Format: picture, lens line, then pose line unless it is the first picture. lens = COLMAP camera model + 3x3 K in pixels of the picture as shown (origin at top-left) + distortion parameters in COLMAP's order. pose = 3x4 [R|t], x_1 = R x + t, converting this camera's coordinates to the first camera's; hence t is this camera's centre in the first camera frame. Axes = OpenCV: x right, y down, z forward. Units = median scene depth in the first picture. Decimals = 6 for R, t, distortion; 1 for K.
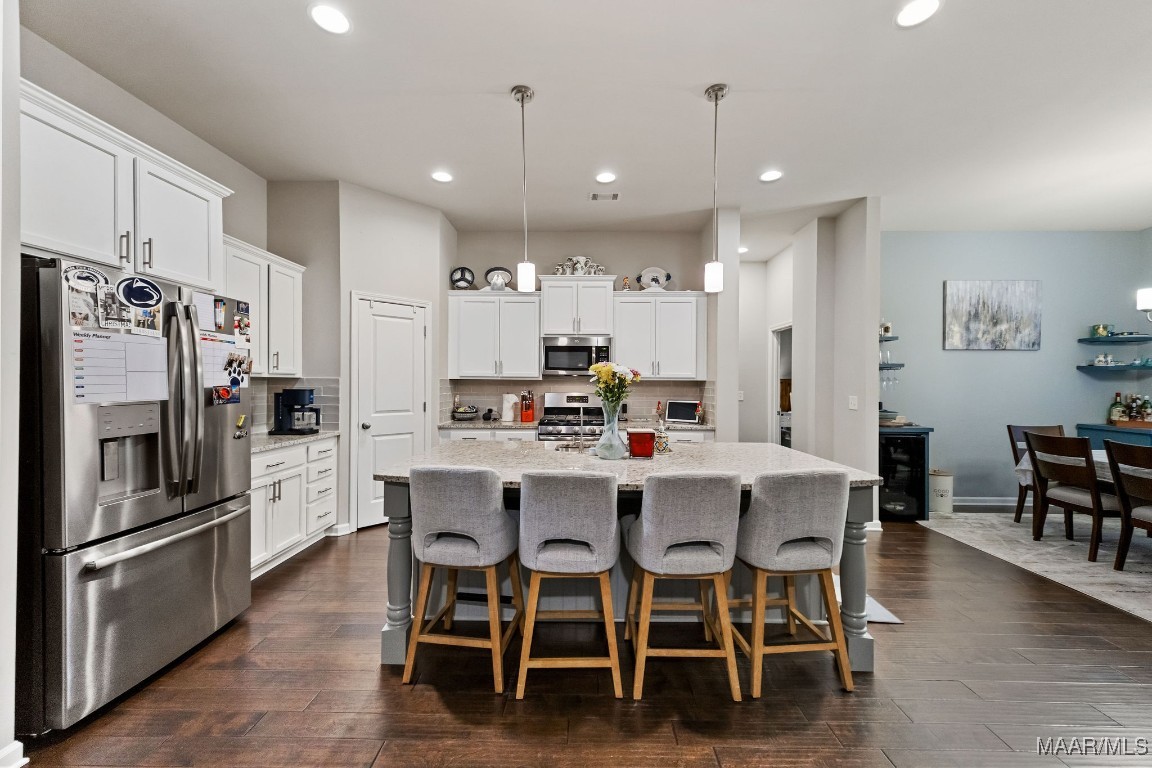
lens RADIAL K [[446.5, 0, 579.5], [0, 446.5, 384.3], [0, 0, 1]] dist [0.011288, -0.000517]
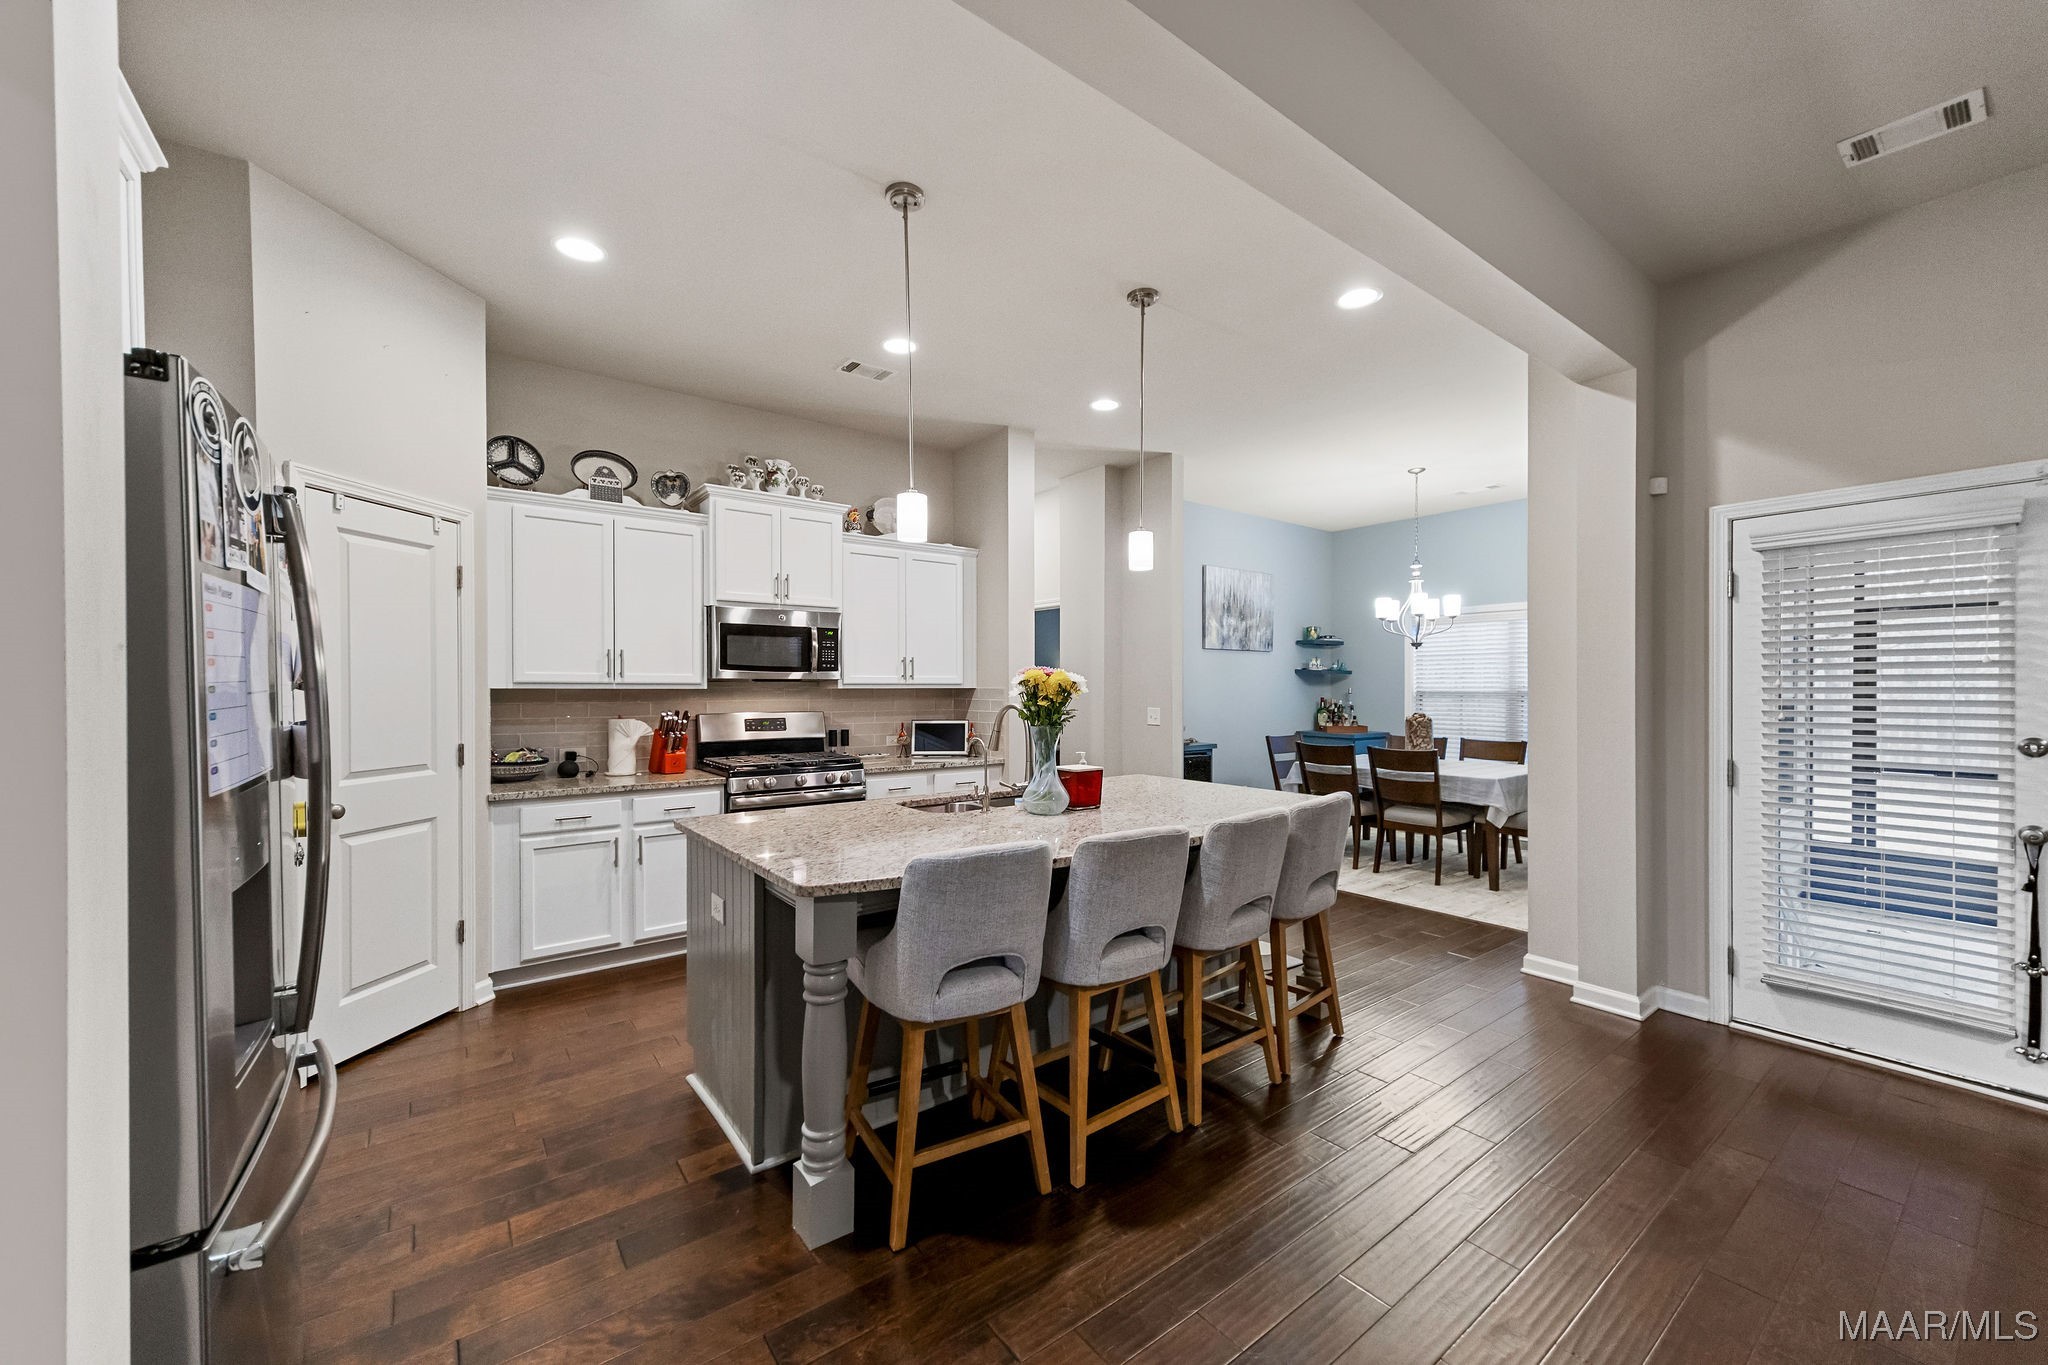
lens RADIAL K [[793.8, 0, 1045.9], [0, 793.8, 691.1], [0, 0, 1]] dist [0.011288, -0.000517]
pose [[0.778783, -0.009387, 0.627223, -0.373663], [0.006490, 0.999955, 0.006906, -0.012432], [-0.627260, -0.001307, 0.778809, 0.053534]]
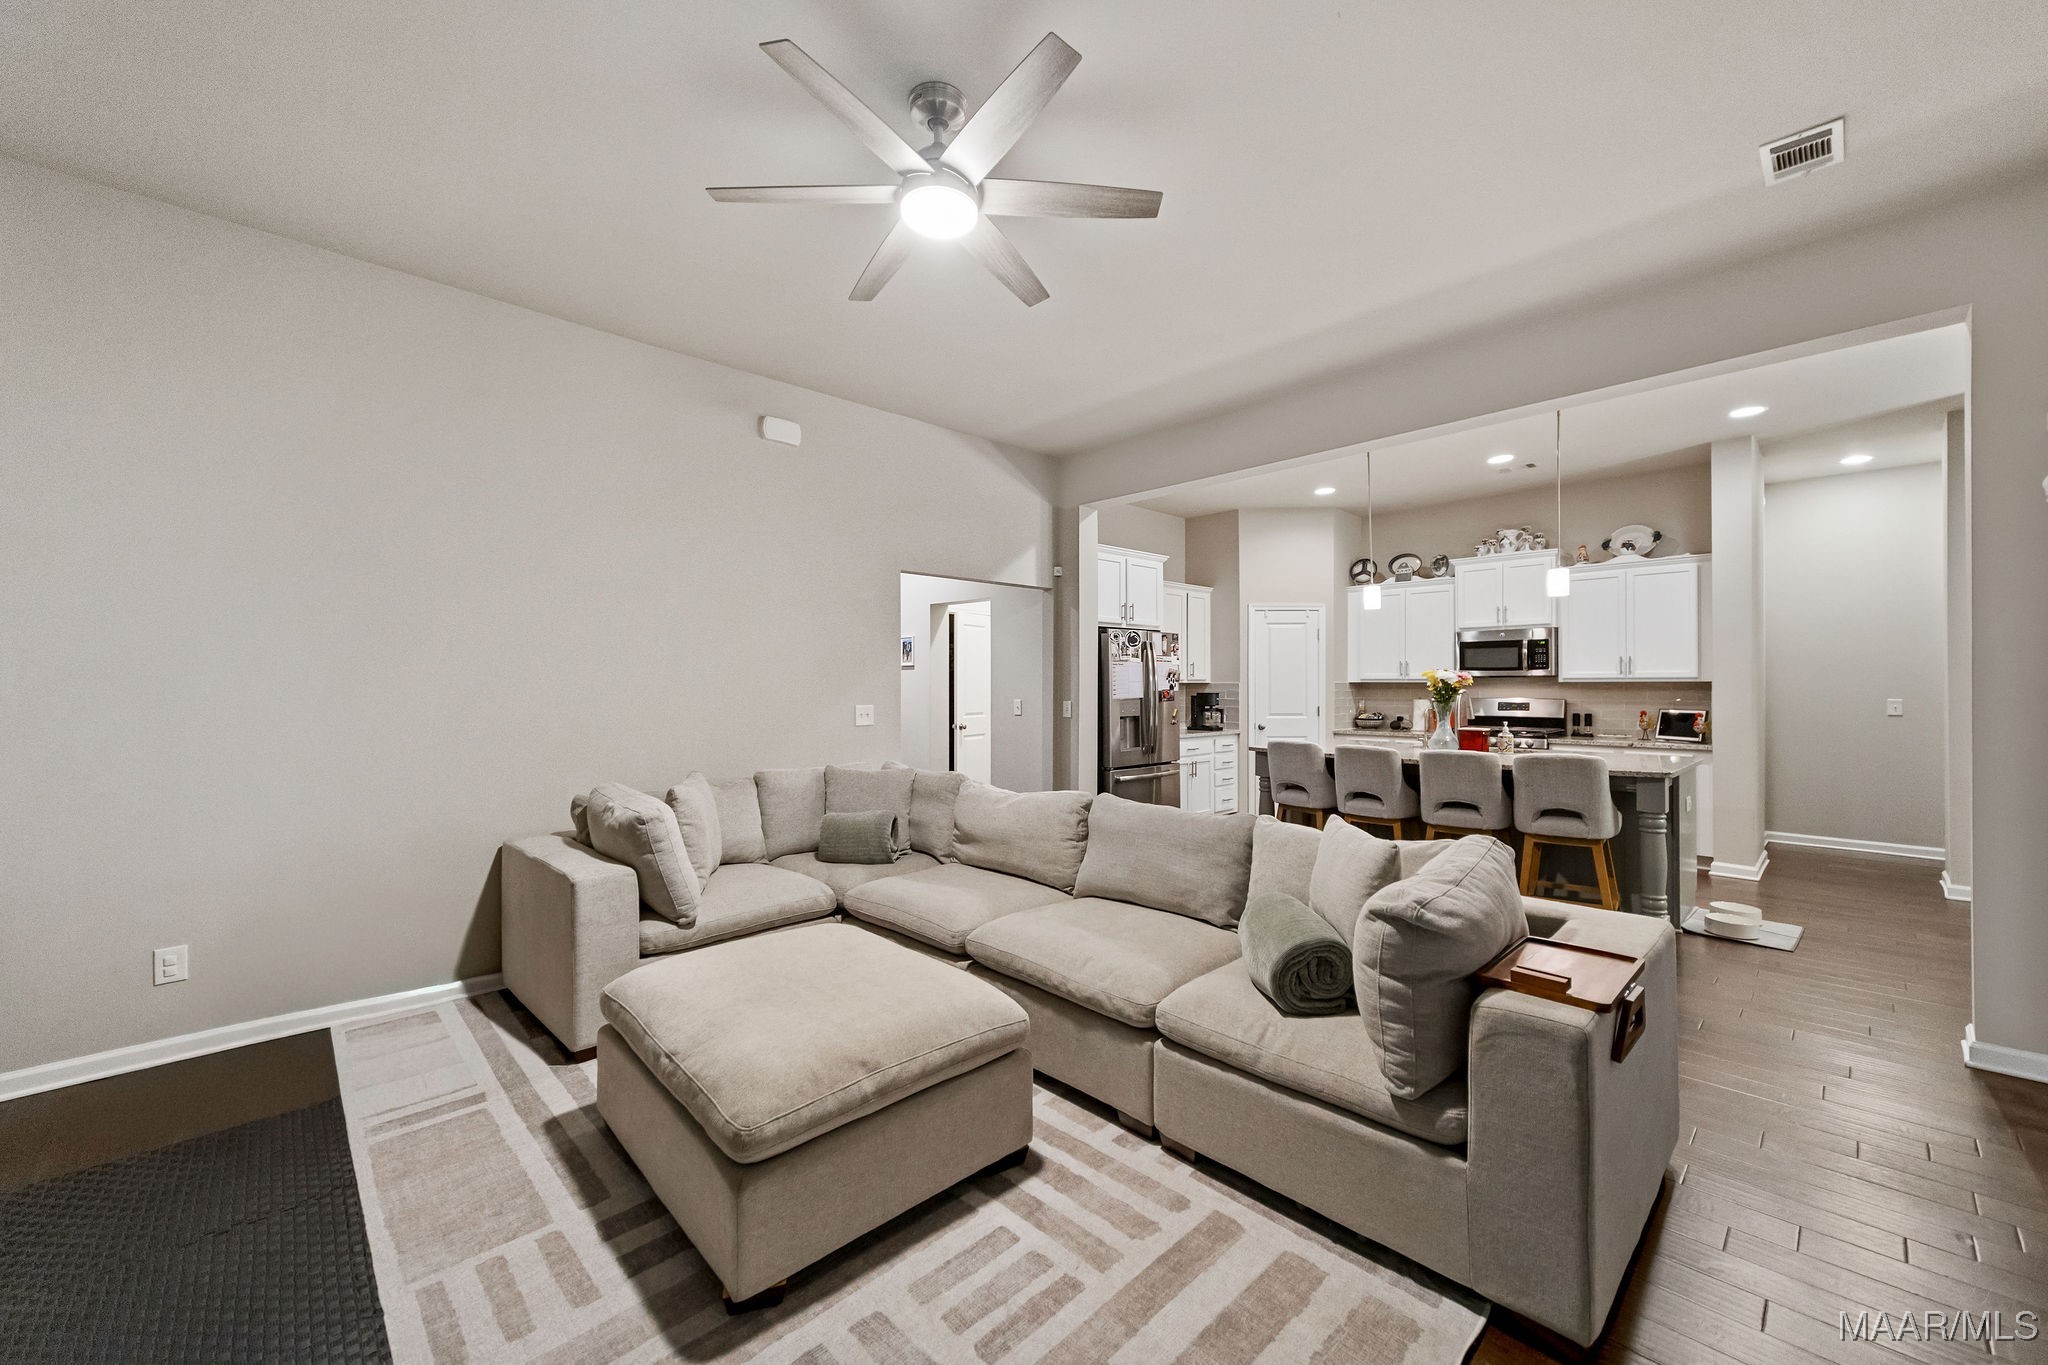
lens RADIAL K [[793.8, 0, 1038.5], [0, 793.8, 680.4], [0, 0, 1]] dist [0.011288, -0.000517]
pose [[0.715096, -0.010338, -0.698950, 0.419240], [0.002708, 0.999924, -0.012020, 0.001891], [0.699021, 0.006703, 0.715069, -0.655921]]
